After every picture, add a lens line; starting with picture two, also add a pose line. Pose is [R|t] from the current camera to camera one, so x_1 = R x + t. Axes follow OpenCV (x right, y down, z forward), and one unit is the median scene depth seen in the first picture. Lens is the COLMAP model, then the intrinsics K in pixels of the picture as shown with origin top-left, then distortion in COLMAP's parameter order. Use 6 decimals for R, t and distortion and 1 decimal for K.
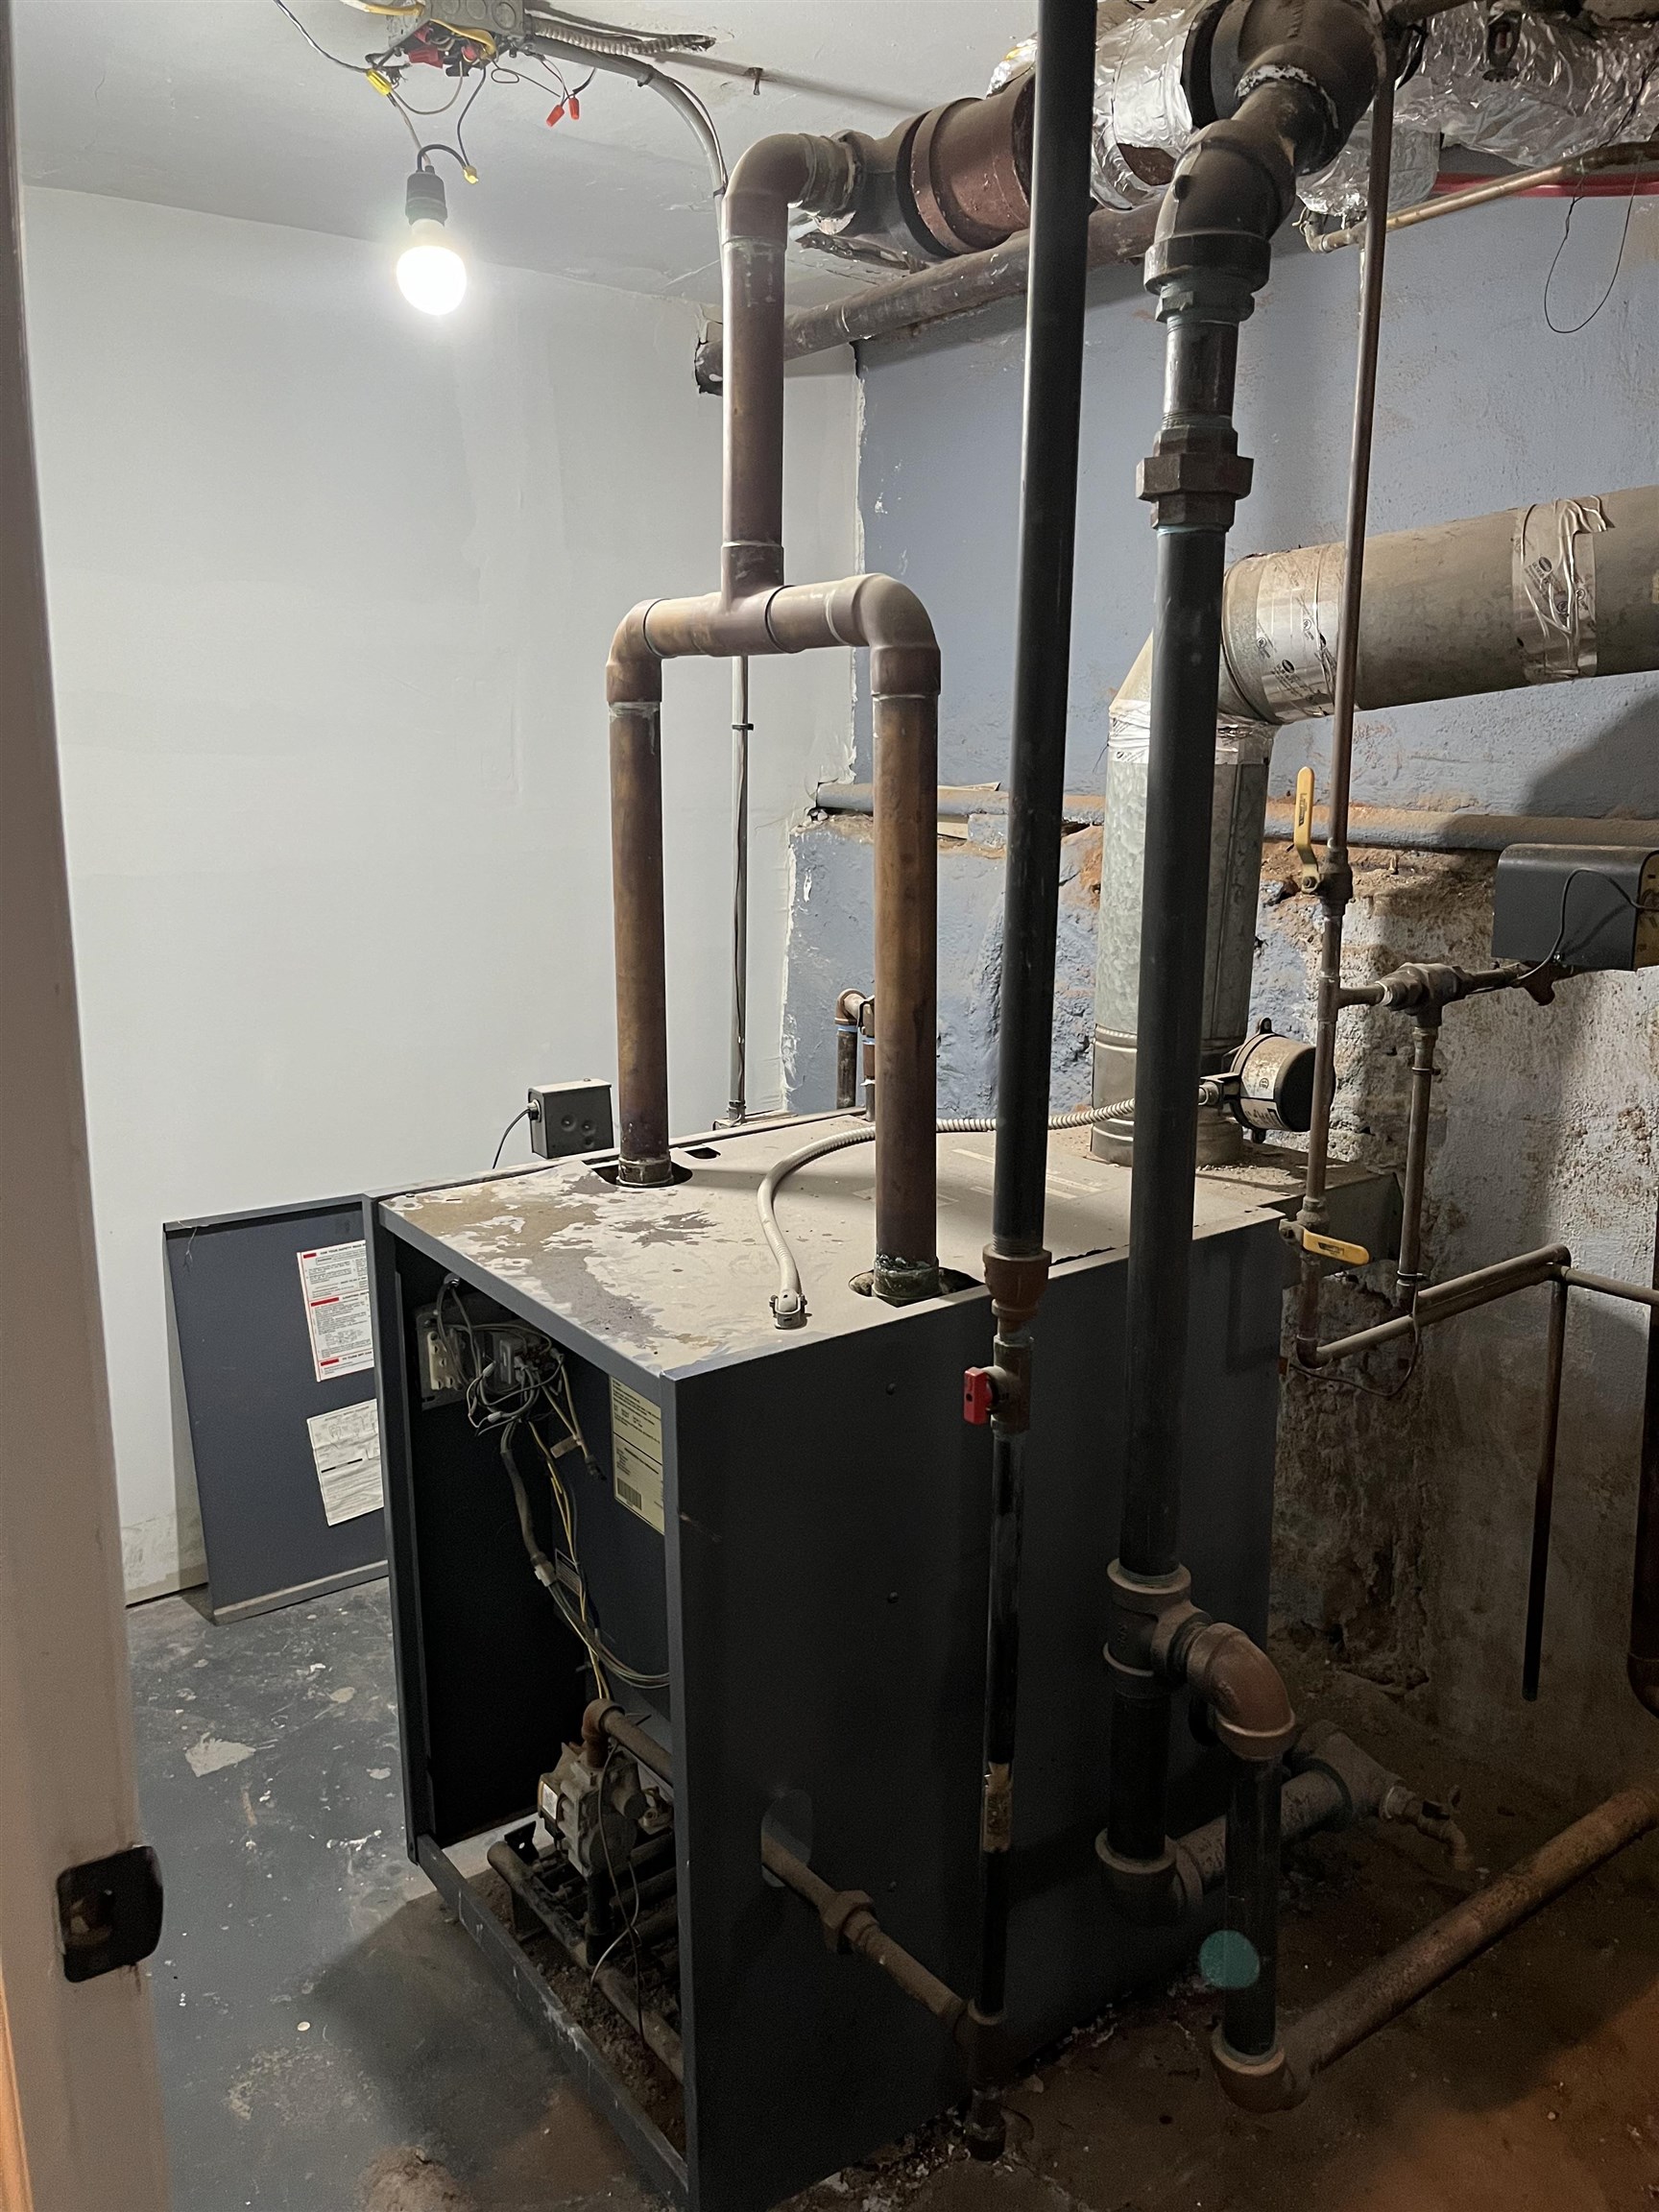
lens RADIAL K [[1693.4, 0, 853.7], [0, 1693.4, 1115.0], [0, 0, 1]] dist [0.059715, -0.083595]
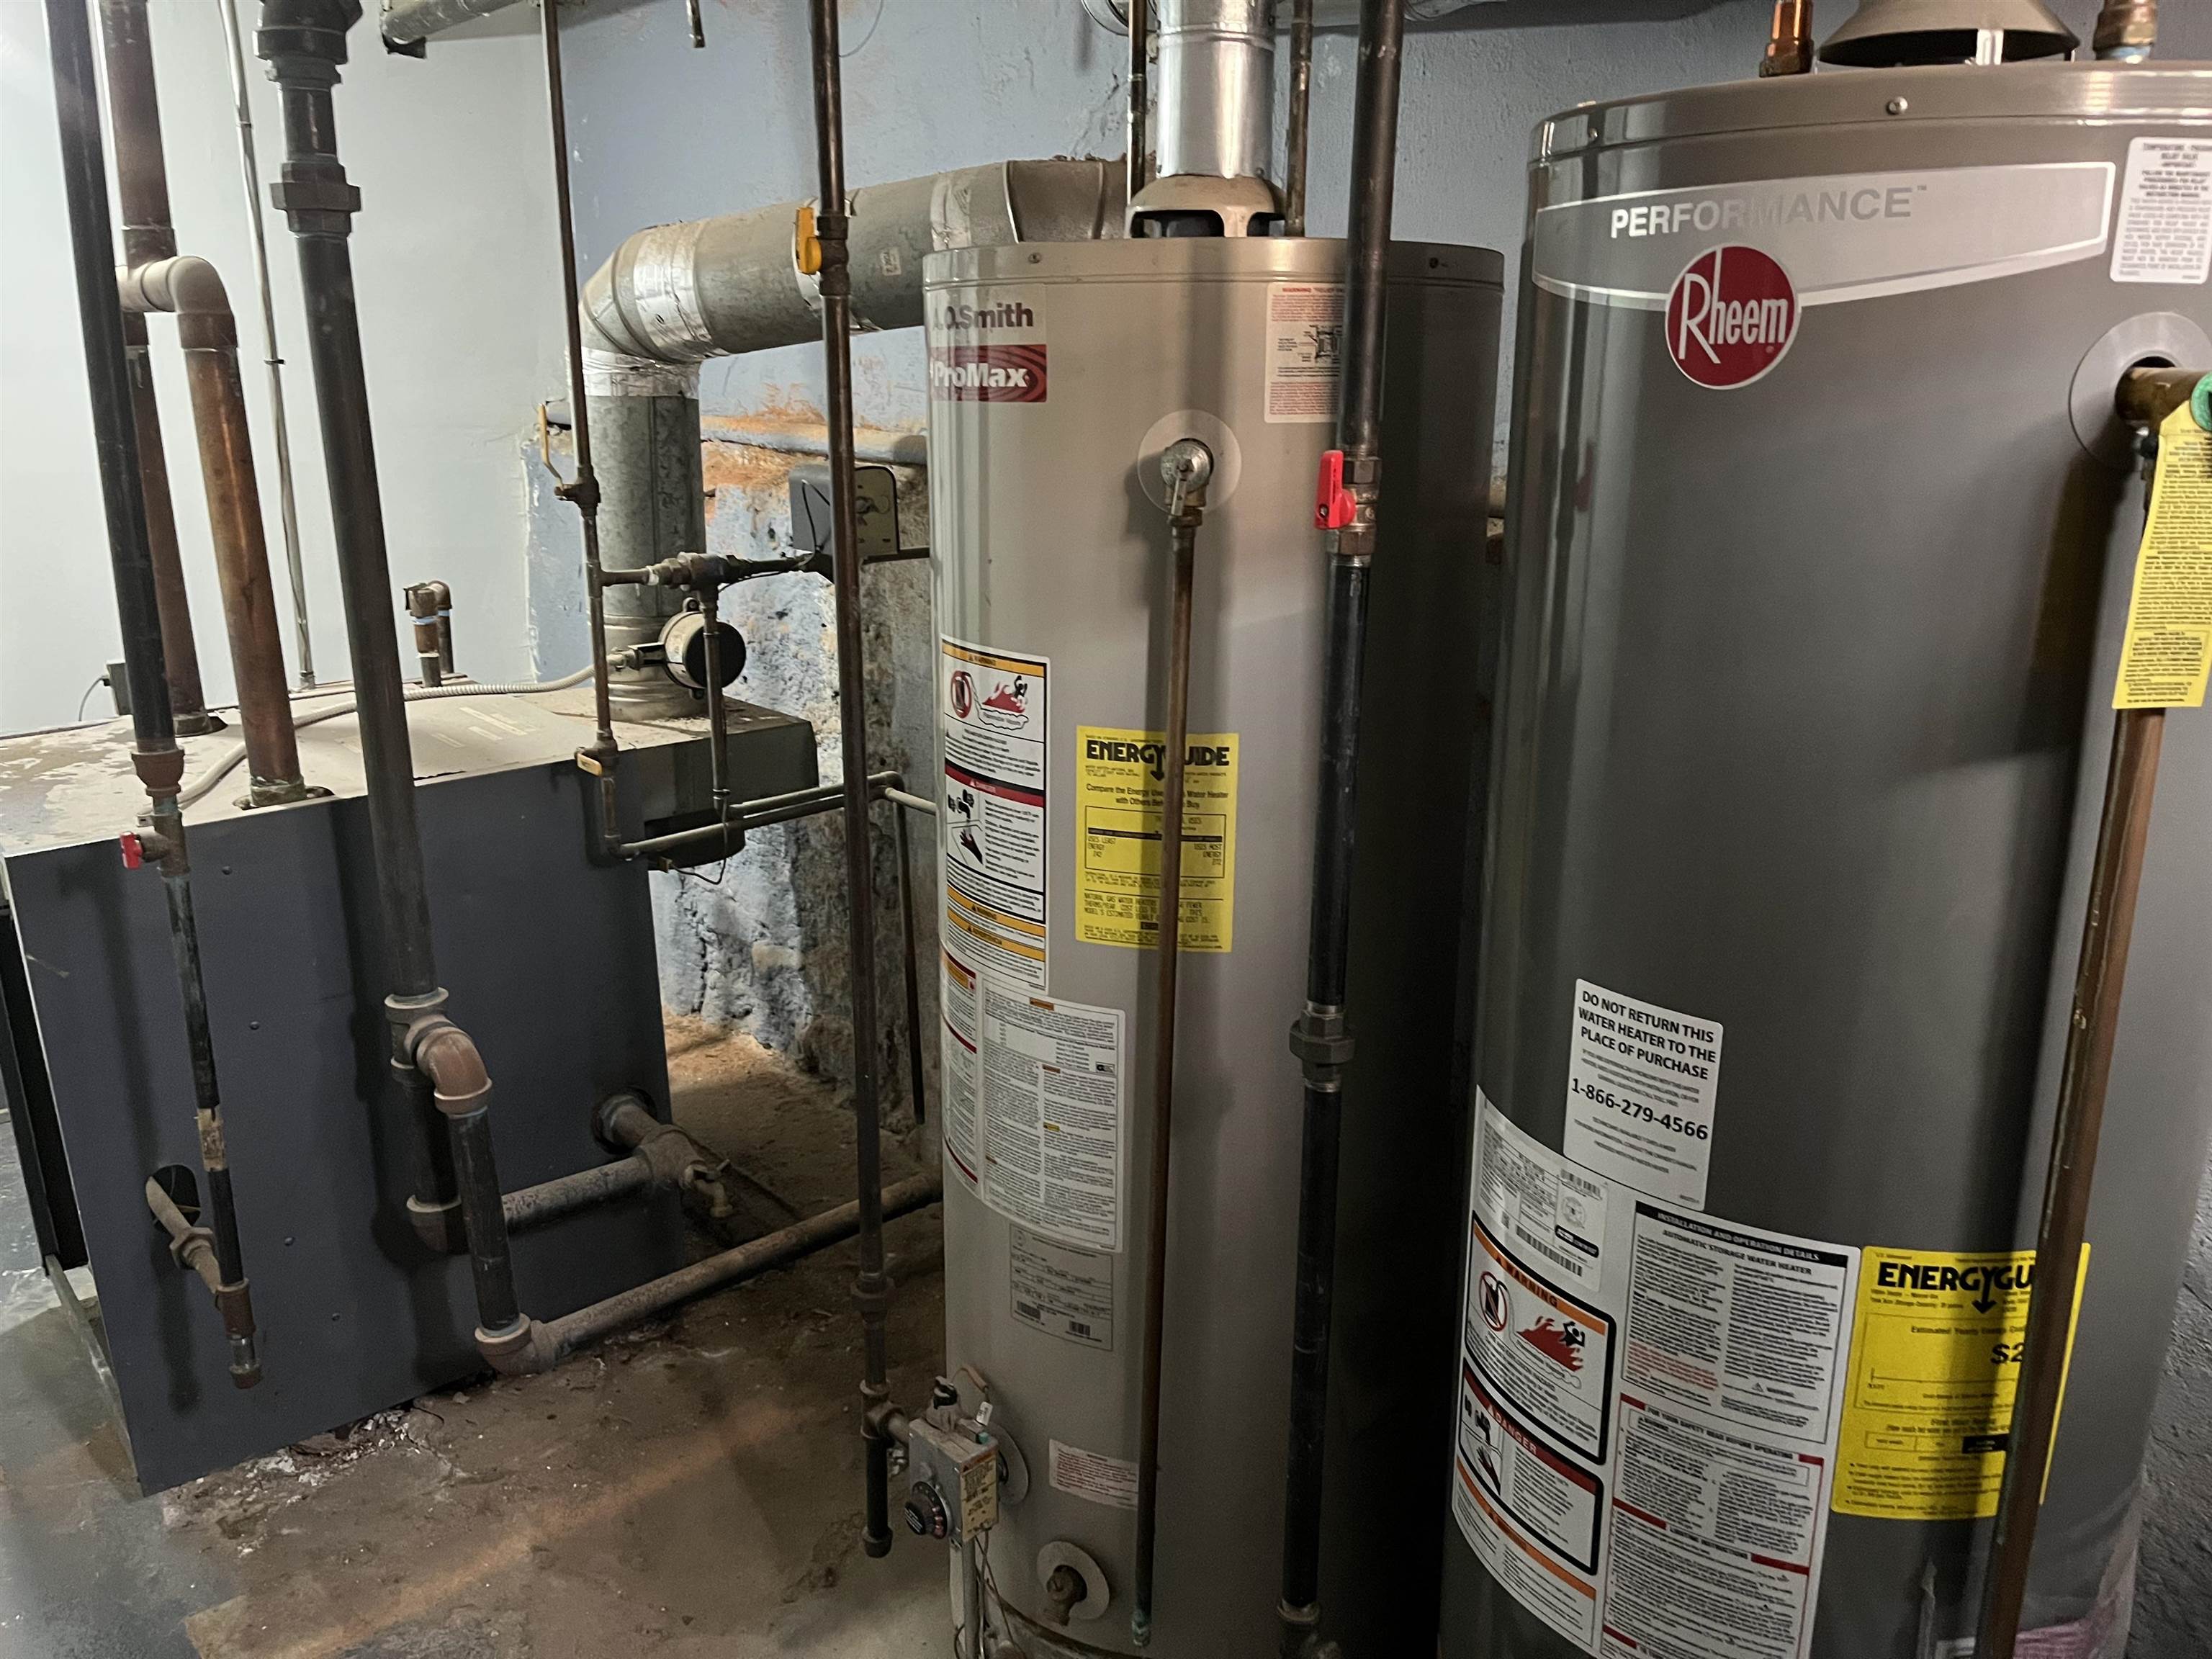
lens RADIAL K [[1693.4, 0, 1098.0], [0, 1693.4, 837.8], [0, 0, 1]] dist [0.059715, -0.083595]
pose [[0.998599, -0.015709, 0.050529, 0.557215], [0.012293, 0.997662, 0.067229, 0.045219], [-0.051467, -0.066513, 0.996457, -0.338614]]
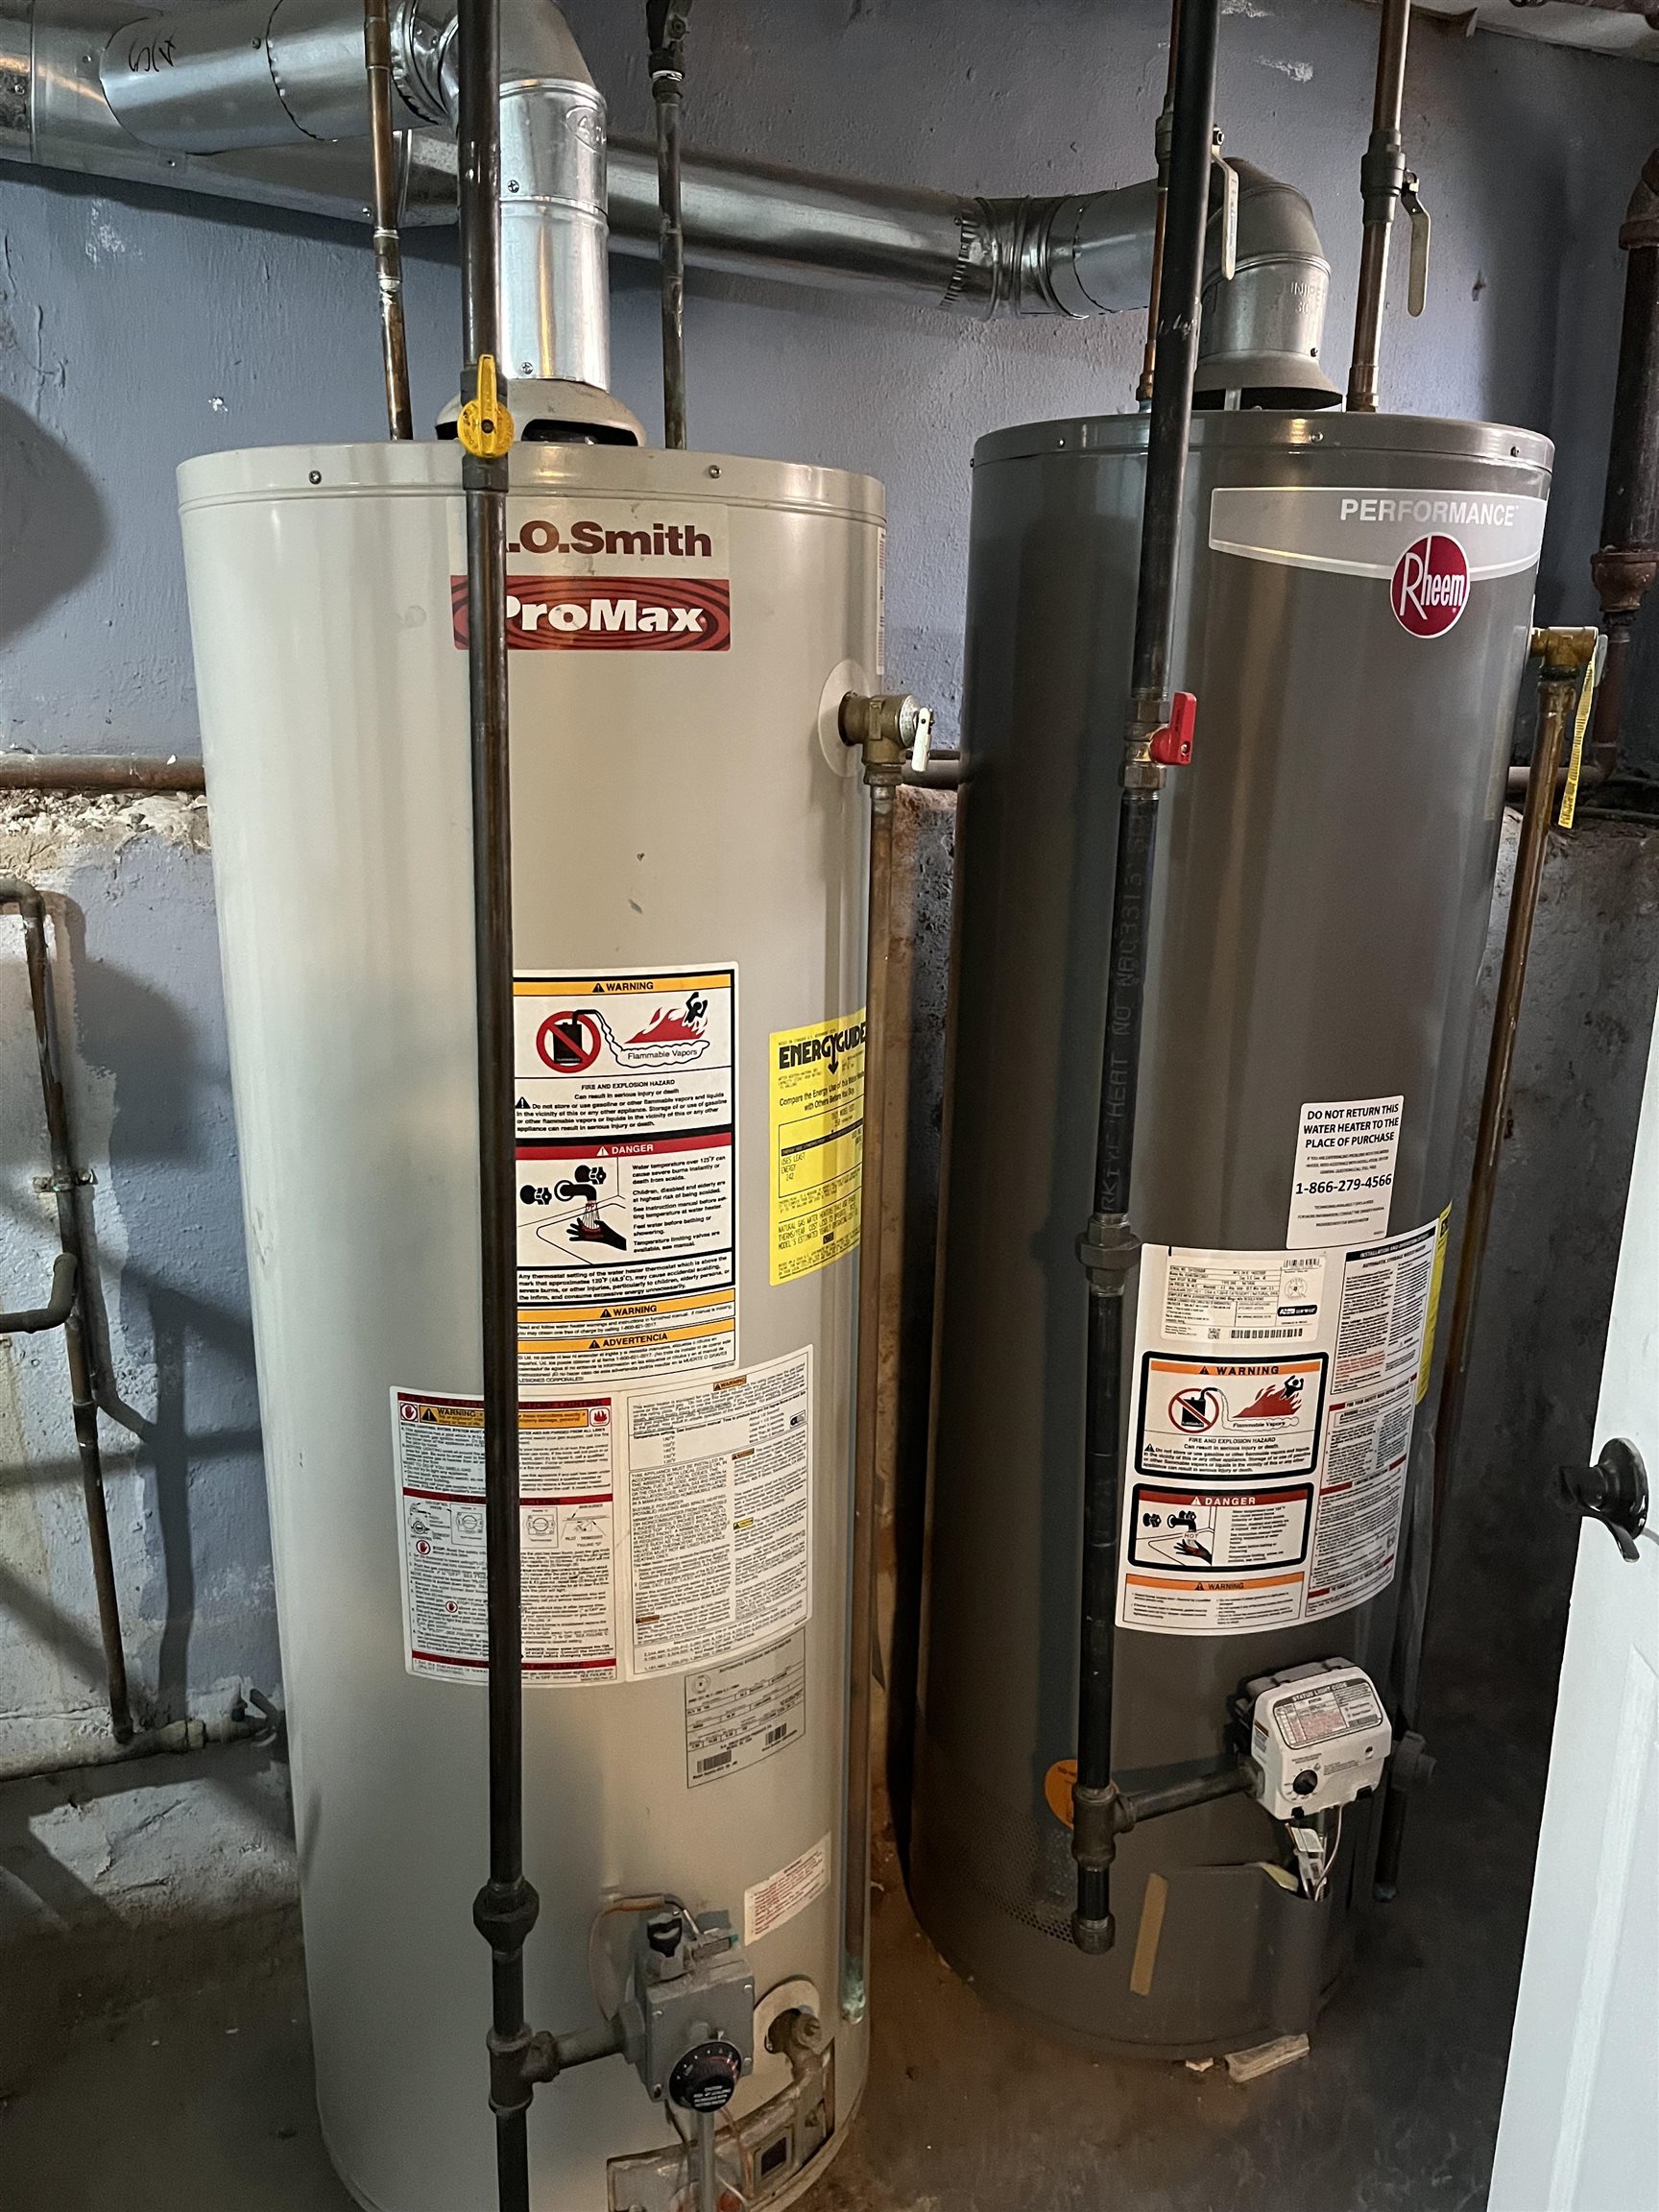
lens RADIAL K [[1693.4, 0, 839.1], [0, 1693.4, 1096.7], [0, 0, 1]] dist [0.059715, -0.083595]
pose [[0.292235, -0.240834, 0.925526, -0.569624], [0.183136, 0.963955, 0.193008, -0.146149], [-0.938648, 0.113093, 0.325807, 0.723668]]
